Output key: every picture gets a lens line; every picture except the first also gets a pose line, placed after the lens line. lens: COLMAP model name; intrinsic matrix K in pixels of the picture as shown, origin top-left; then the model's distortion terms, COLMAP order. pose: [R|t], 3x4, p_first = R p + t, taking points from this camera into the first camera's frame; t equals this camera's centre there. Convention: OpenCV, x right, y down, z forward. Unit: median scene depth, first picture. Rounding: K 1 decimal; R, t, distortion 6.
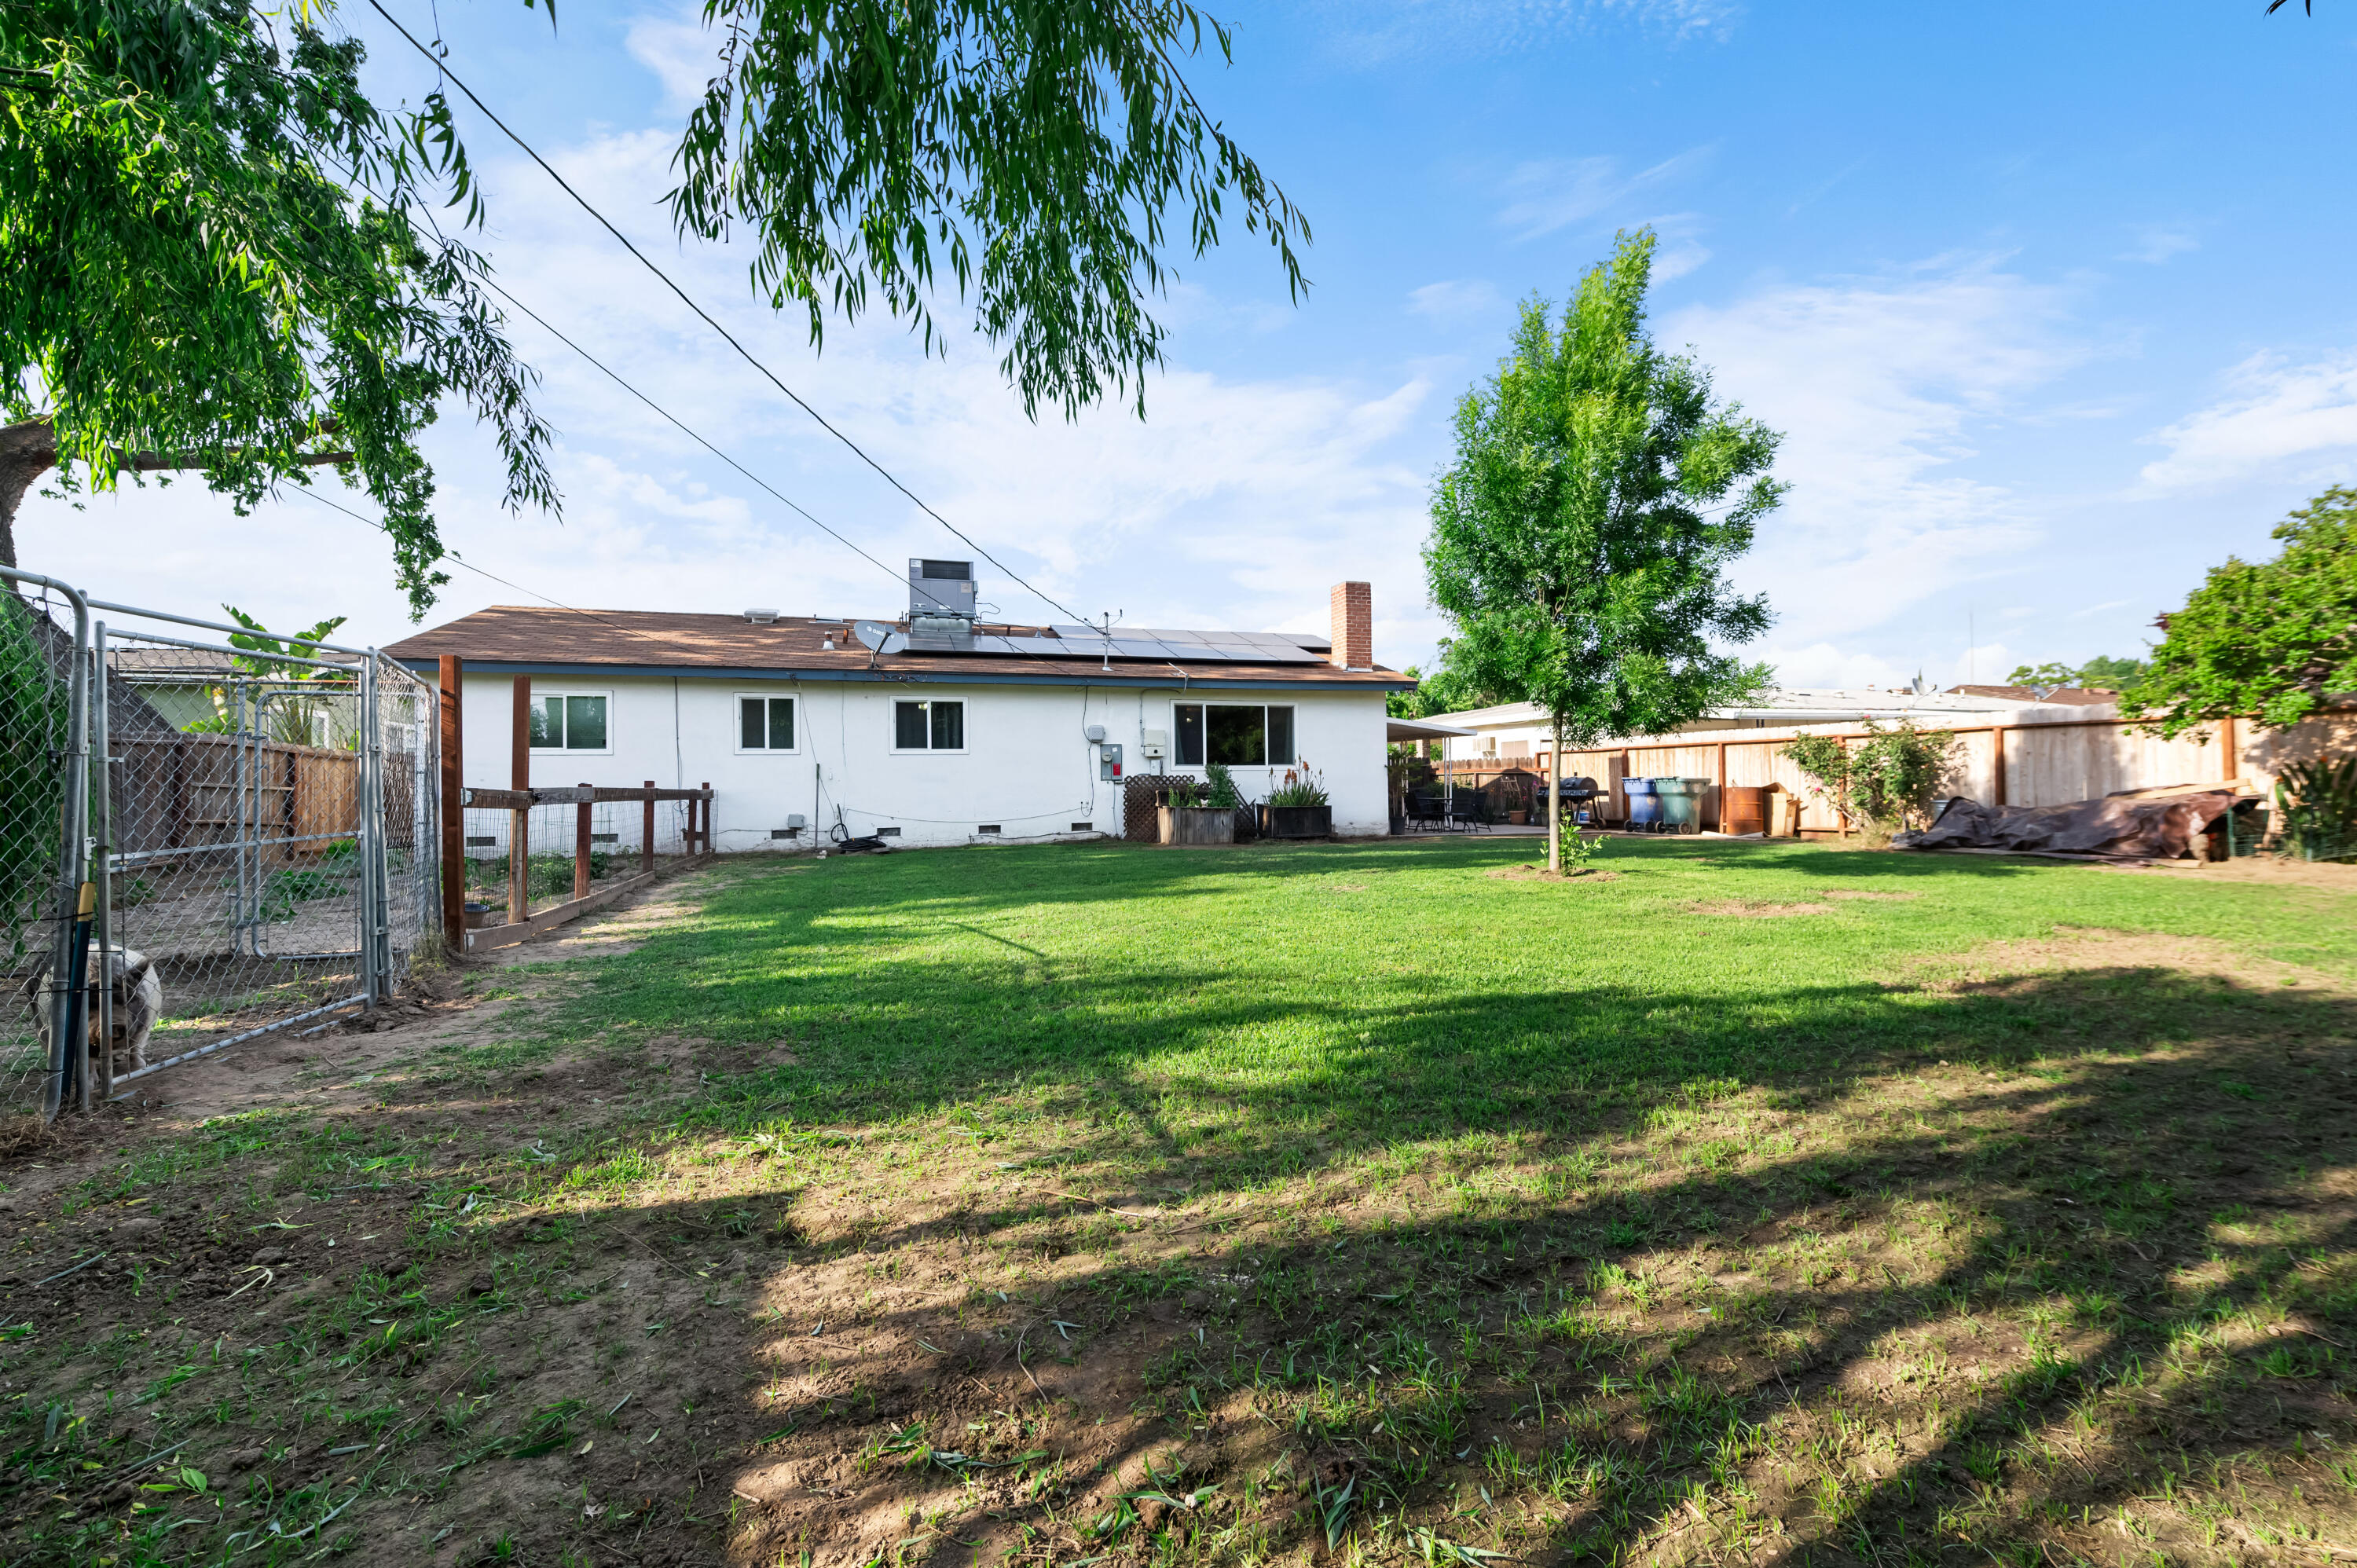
lens RADIAL K [[958.9, 0, 1178.5], [0, 958.9, 784.0], [0, 0, 1]] dist [-0.006573, 0.000275]
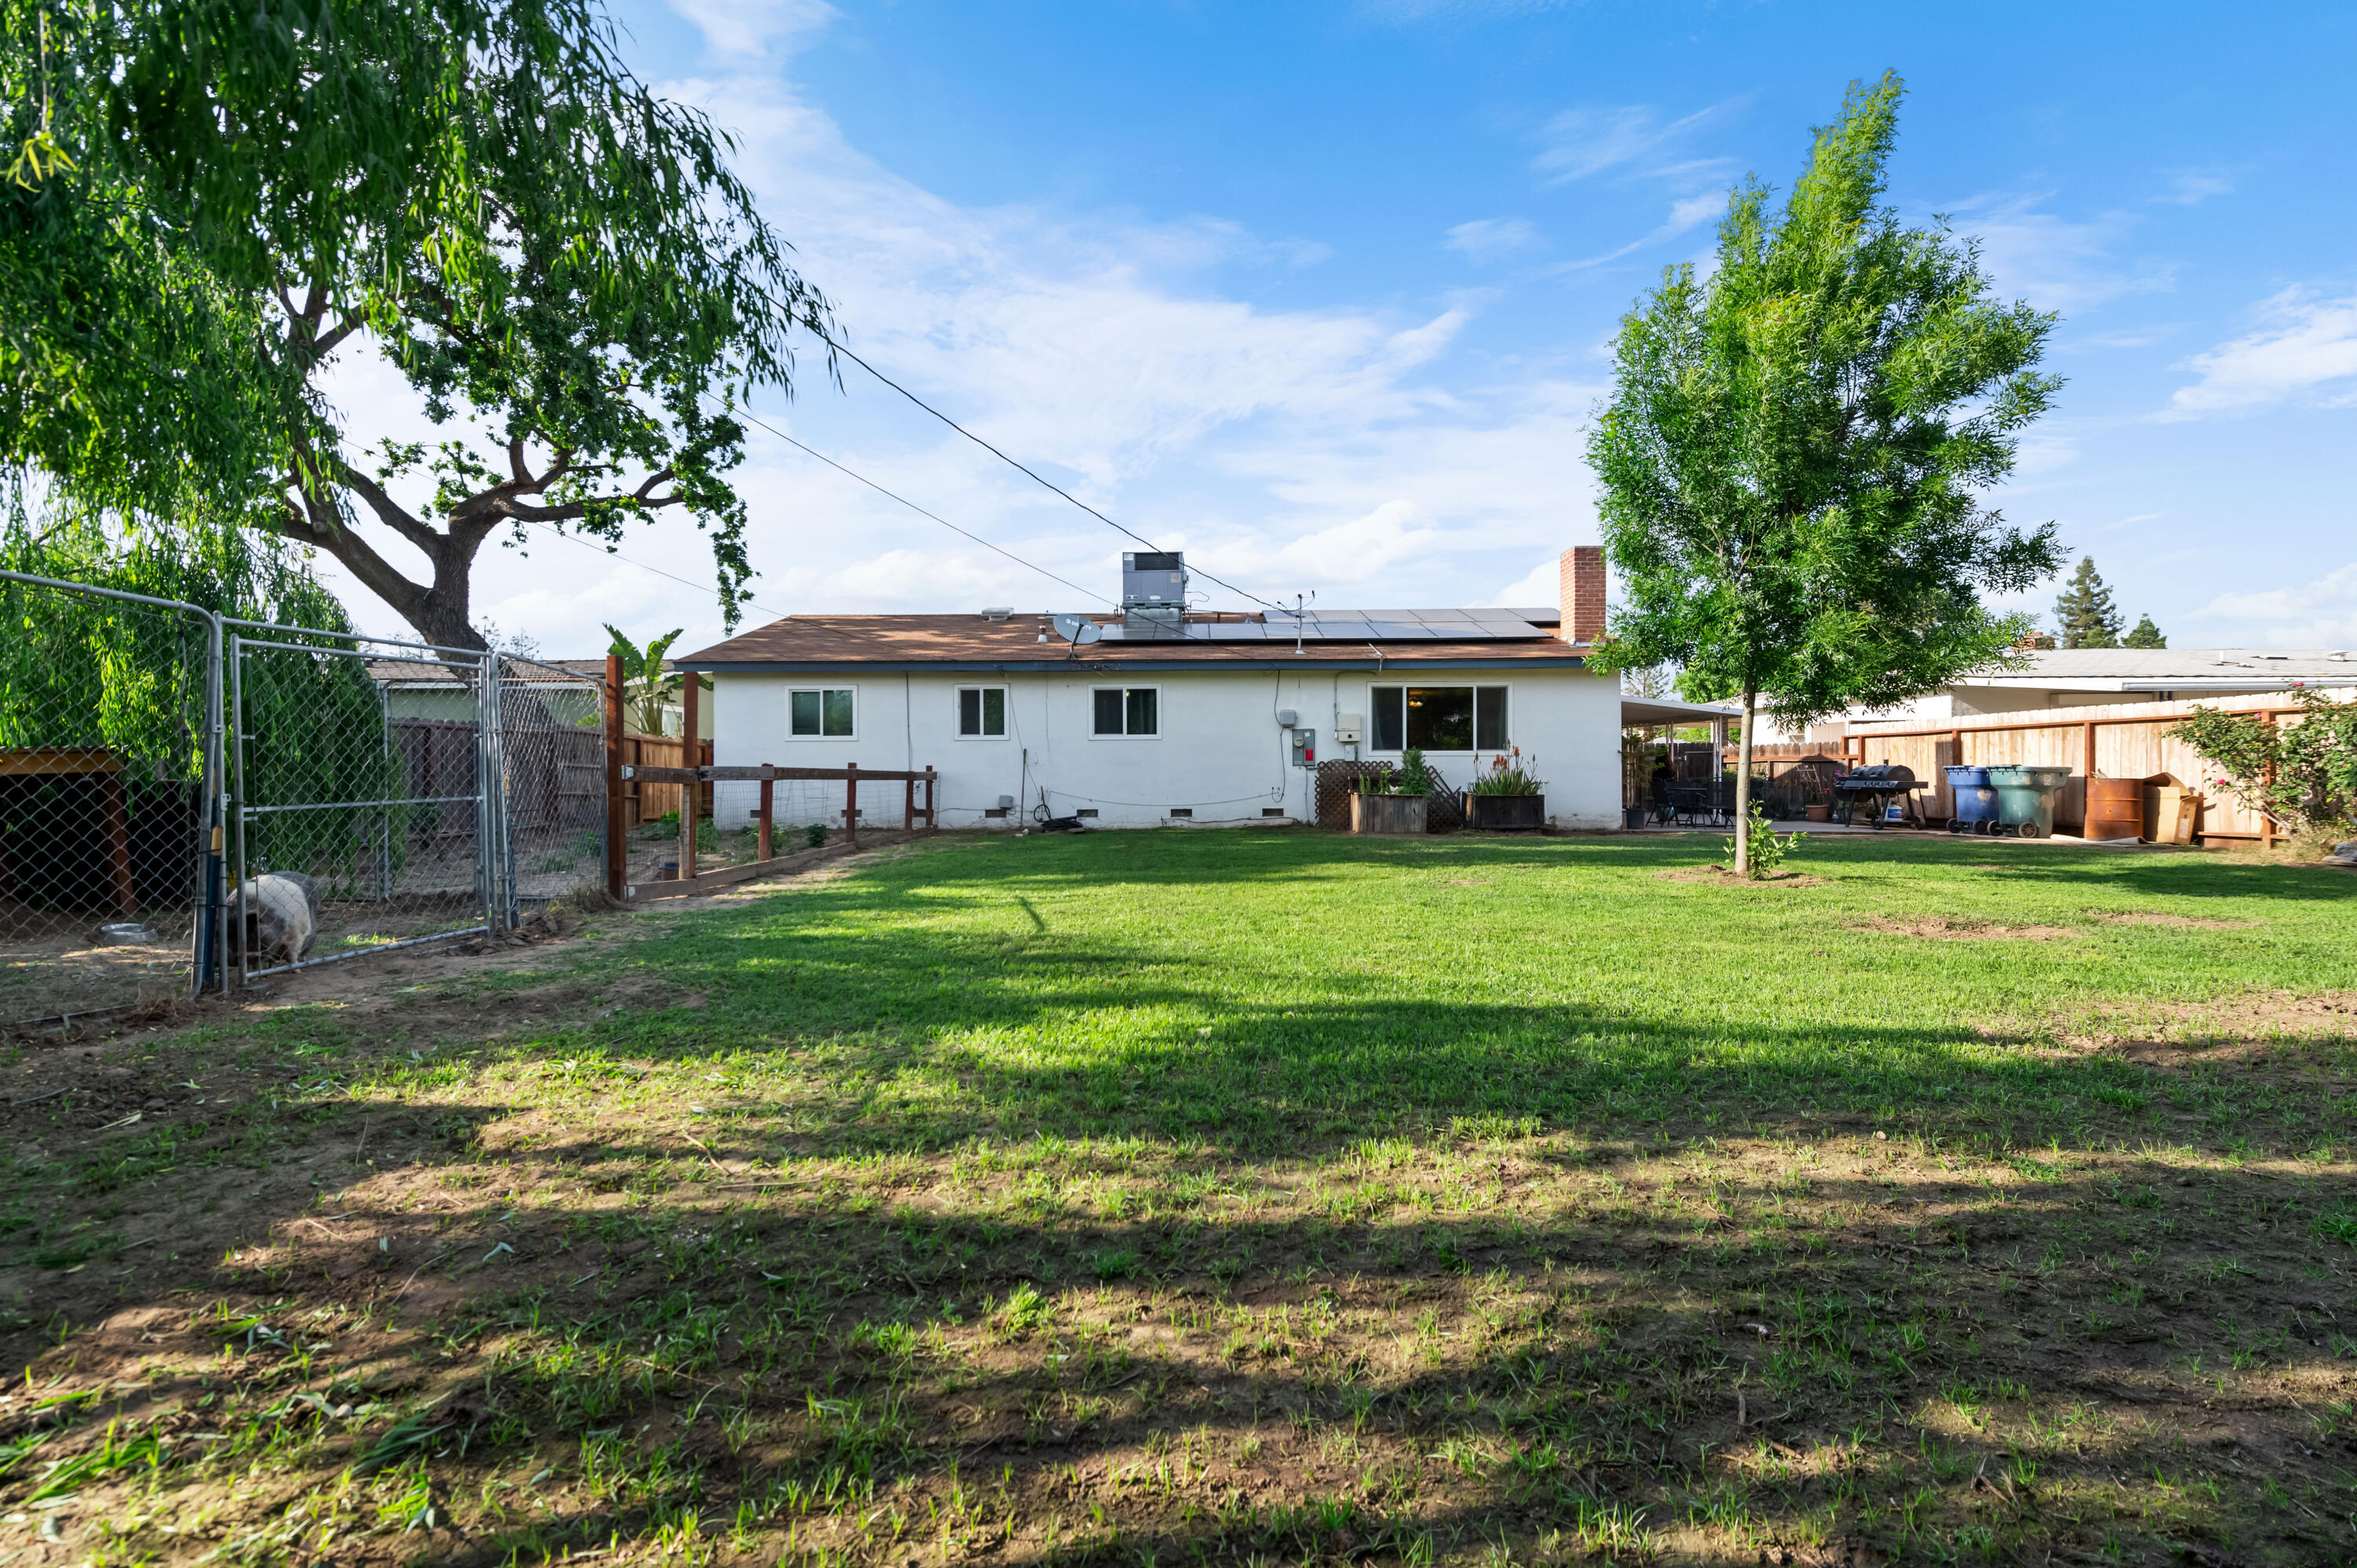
lens RADIAL K [[957.1, 0, 1173.1], [0, 957.1, 788.9], [0, 0, 1]] dist [-0.006991, -0.000268]
pose [[0.948762, 0.012522, -0.315744, 0.121014], [-0.007045, 0.999804, 0.018480, 0.002958], [0.315914, -0.015309, 0.948664, 0.029640]]
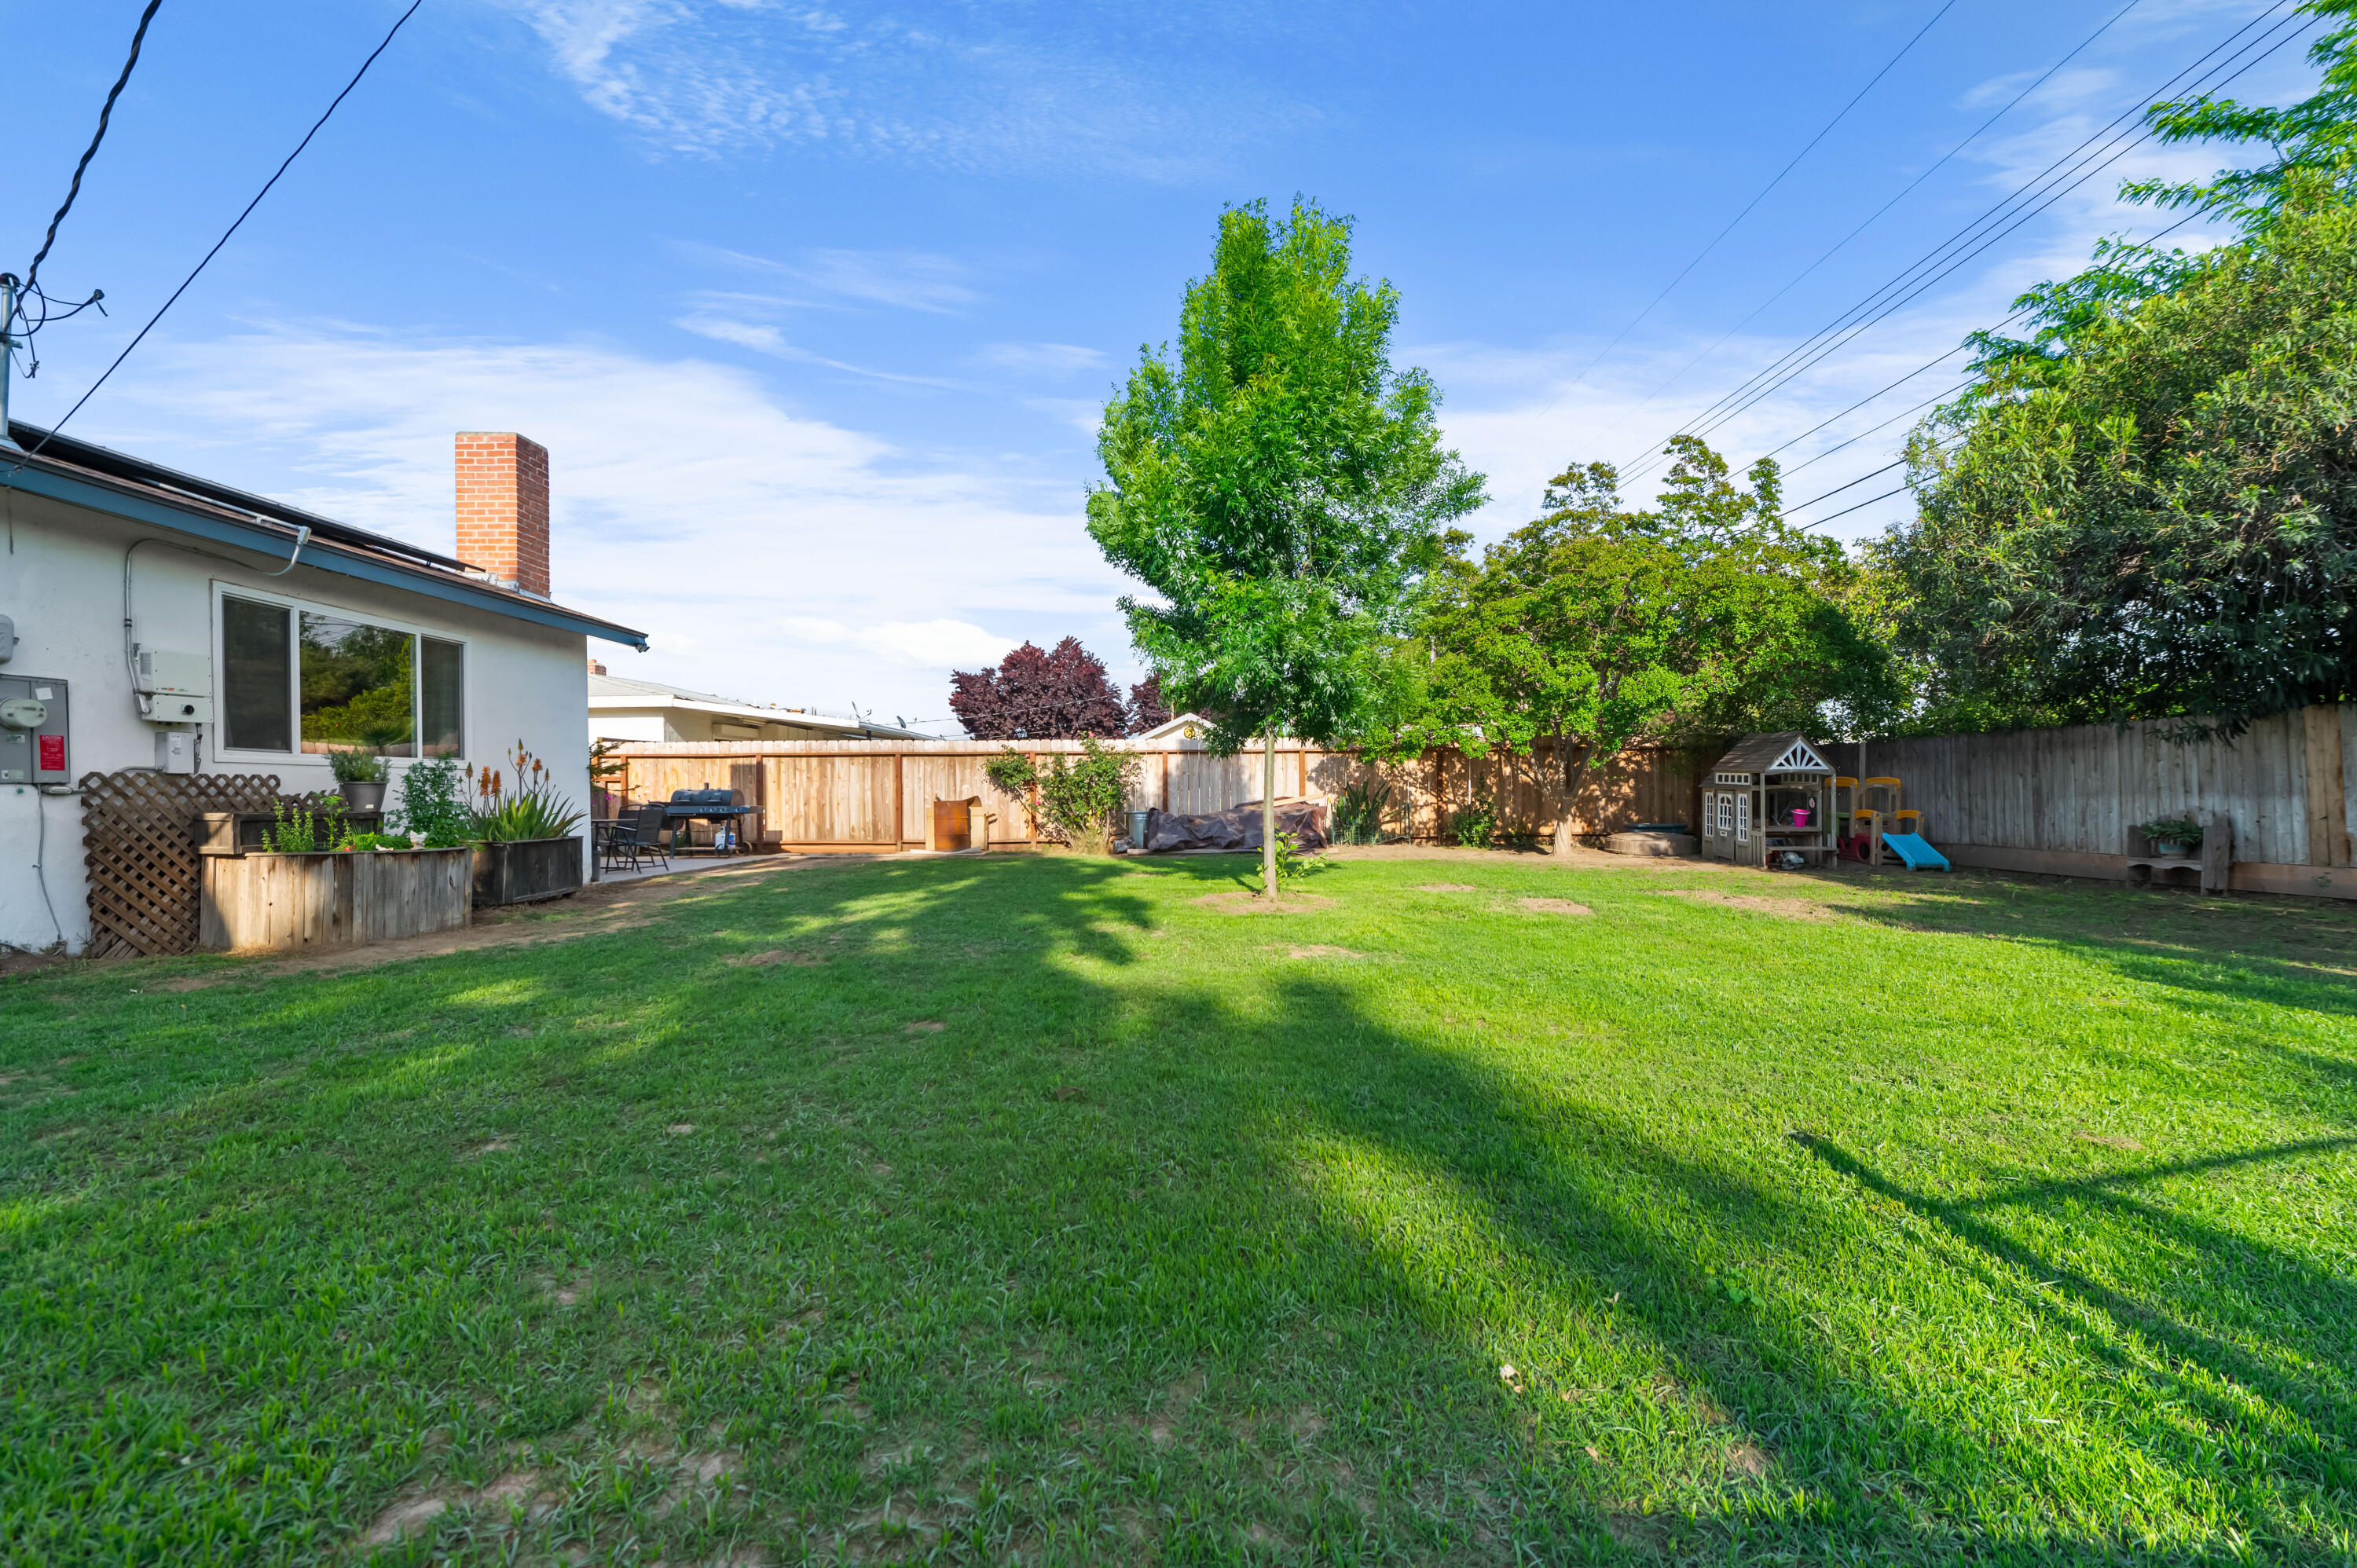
lens RADIAL K [[973.7, 0, 1190.8], [0, 973.7, 771.4], [0, 0, 1]] dist [-0.003881, -0.000519]
pose [[0.277805, 0.026105, 0.960283, -0.303712], [0.003705, 0.999594, -0.028246, 0.002926], [-0.960630, 0.011405, 0.277596, 0.554600]]
